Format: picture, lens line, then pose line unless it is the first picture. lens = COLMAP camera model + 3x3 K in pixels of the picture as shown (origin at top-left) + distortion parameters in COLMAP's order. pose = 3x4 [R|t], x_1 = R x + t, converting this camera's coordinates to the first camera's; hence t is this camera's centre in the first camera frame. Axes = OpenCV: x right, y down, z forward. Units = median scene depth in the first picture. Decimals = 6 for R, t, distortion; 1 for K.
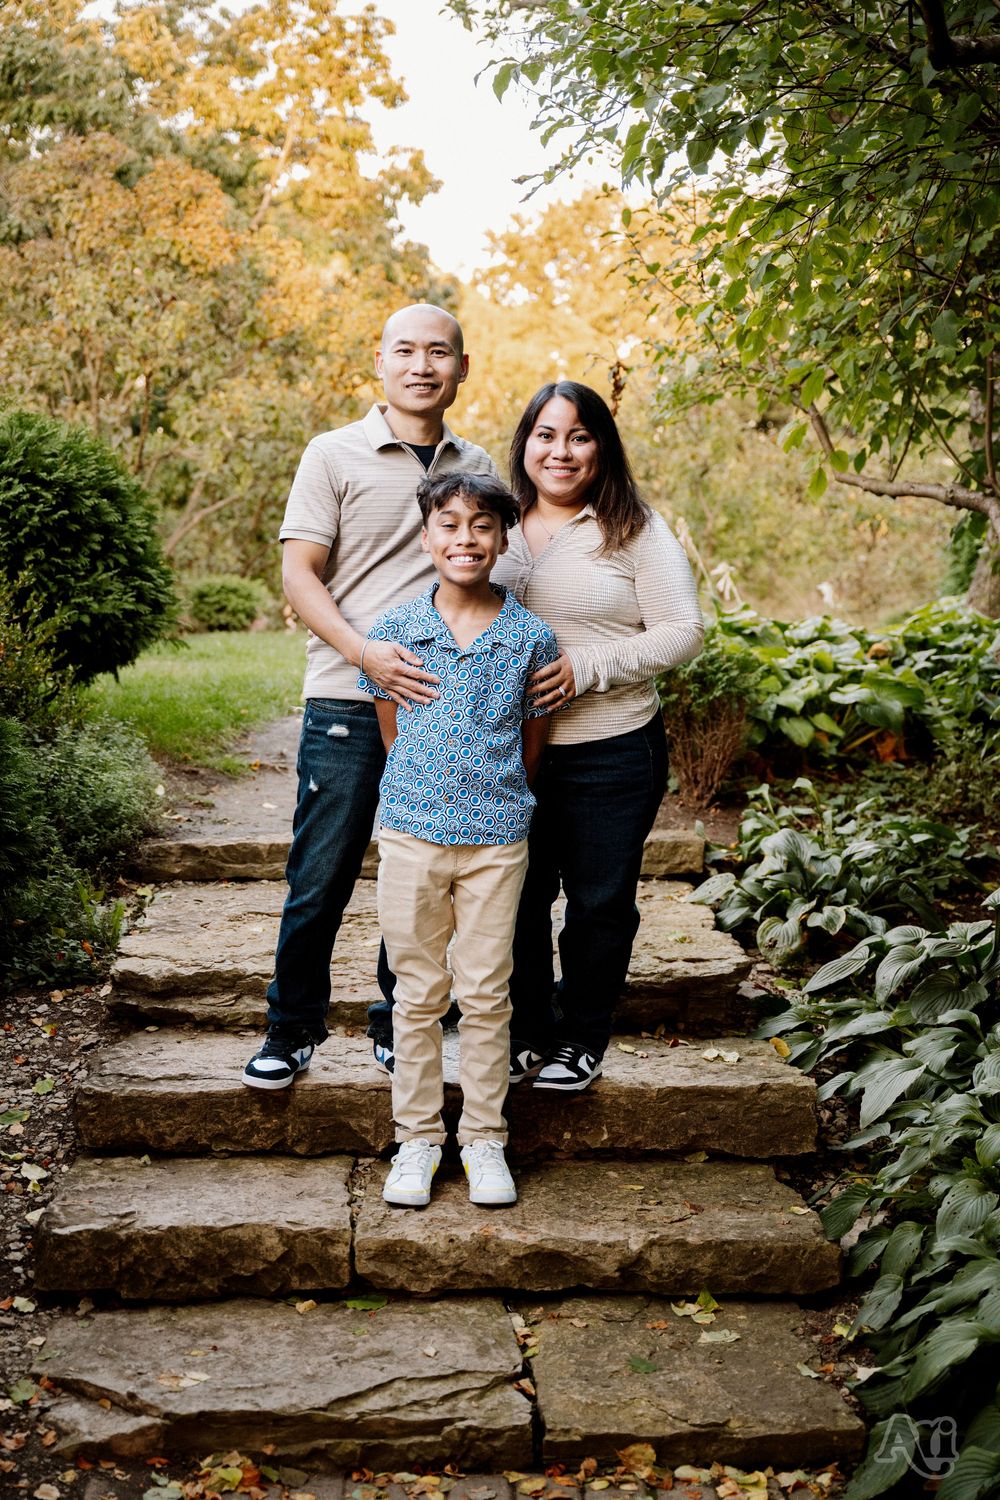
lens RADIAL K [[1859.5, 0, 499.3], [0, 1859.5, 750.1], [0, 0, 1]] dist [-0.011826, 0.000000]
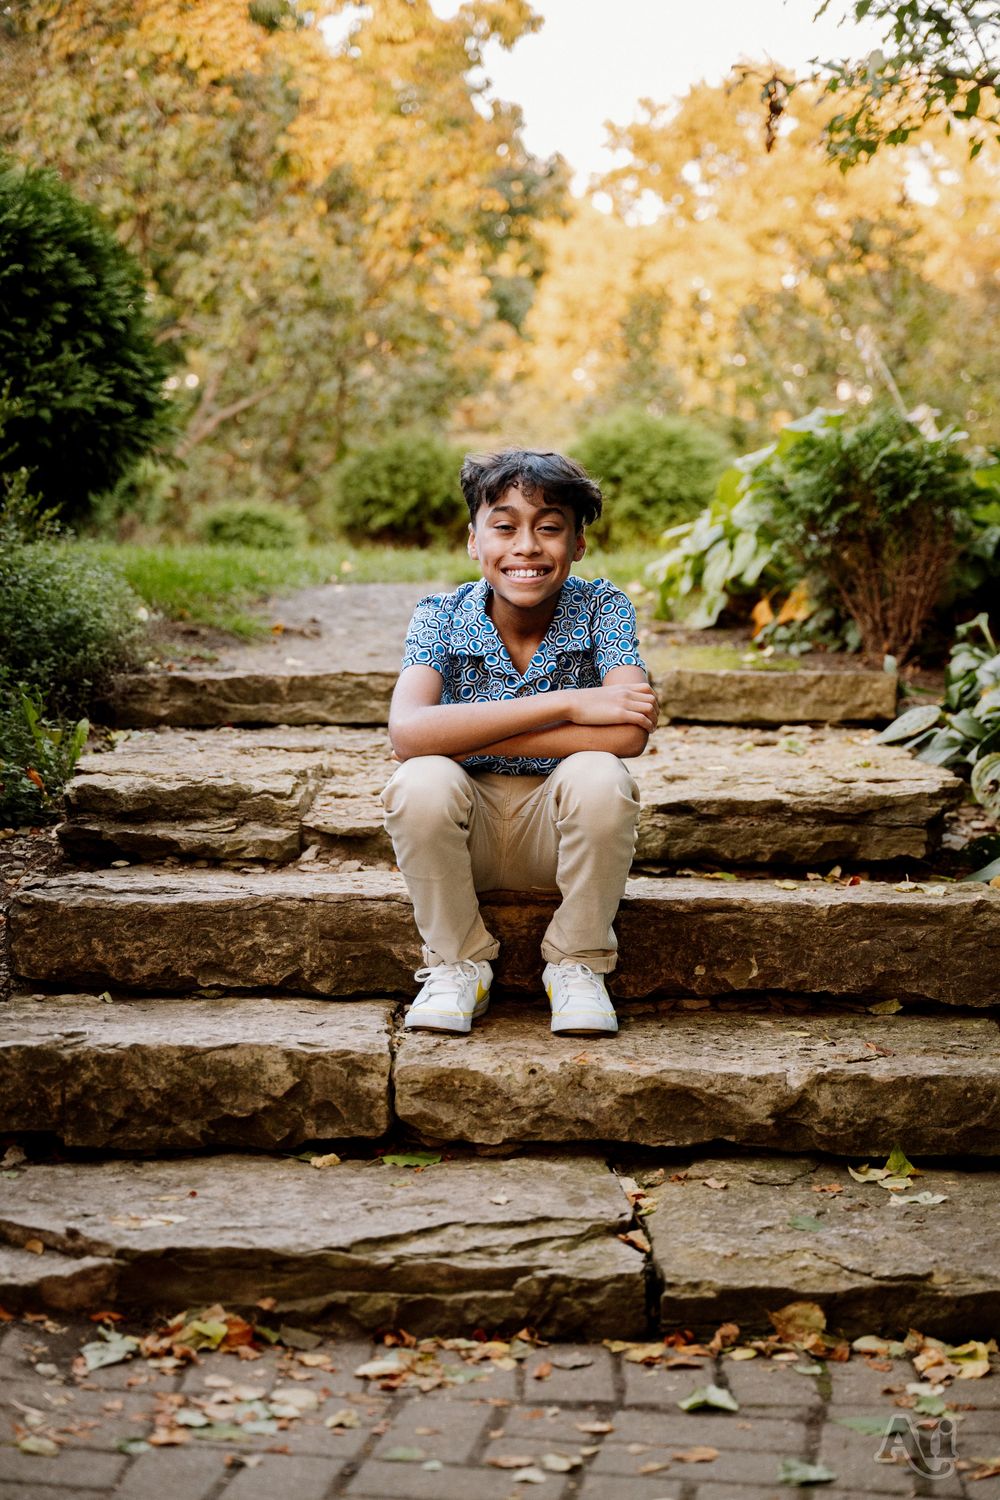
lens RADIAL K [[2508.6, 0, 500.4], [0, 2508.6, 749.7], [0, 0, 1]] dist [-0.019944, 0.000000]
pose [[0.998744, -0.003132, -0.050007, 0.007740], [0.001308, 0.999334, -0.036467, 0.140061], [0.050088, 0.036355, 0.998083, 0.040597]]
